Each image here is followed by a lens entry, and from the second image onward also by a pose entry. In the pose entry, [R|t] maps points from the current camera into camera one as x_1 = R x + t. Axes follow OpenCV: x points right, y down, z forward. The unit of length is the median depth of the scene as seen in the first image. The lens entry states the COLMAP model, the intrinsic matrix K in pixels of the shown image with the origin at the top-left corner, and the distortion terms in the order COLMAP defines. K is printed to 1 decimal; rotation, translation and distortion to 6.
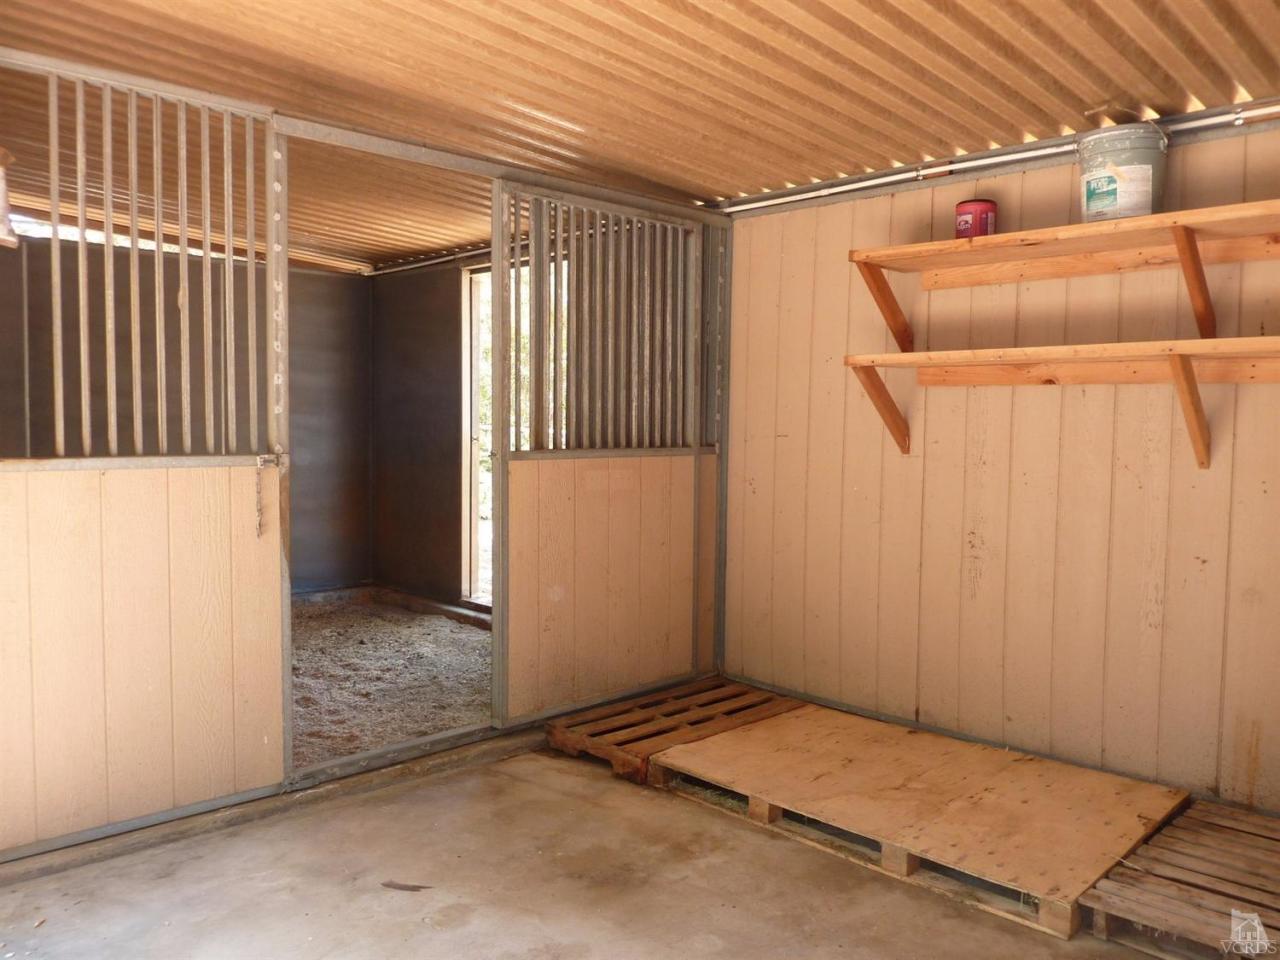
lens RADIAL K [[972.4, 0, 642.2], [0, 972.4, 476.5], [0, 0, 1]] dist [-0.019970, -0.010626]
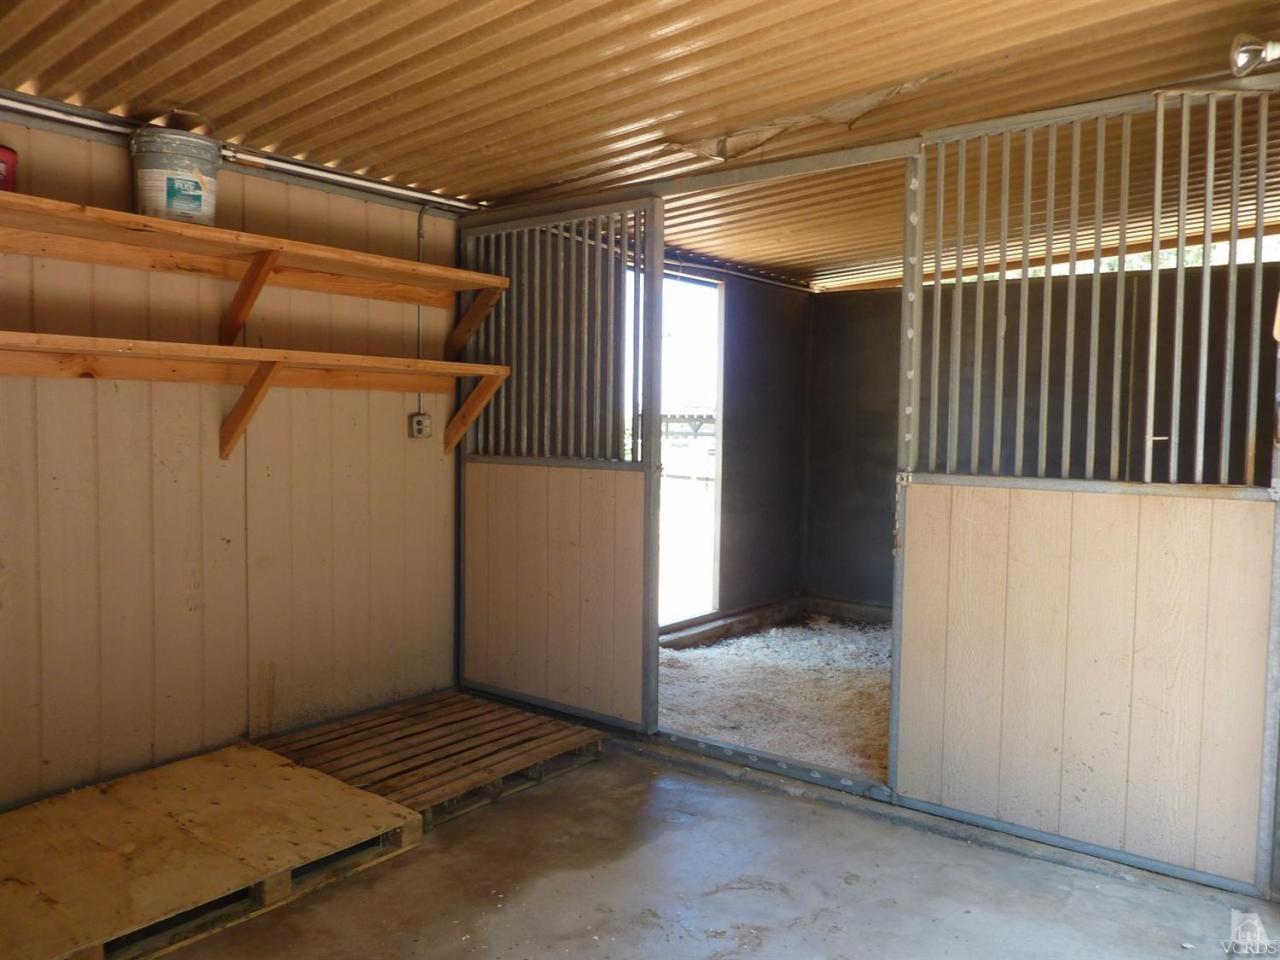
lens RADIAL K [[972.4, 0, 641.9], [0, 972.4, 483.6], [0, 0, 1]] dist [-0.019970, -0.010626]
pose [[-0.134012, -0.074892, 0.988146, -0.621099], [0.044099, 0.995702, 0.081445, -0.052586], [-0.989998, 0.054491, -0.130133, 0.676233]]
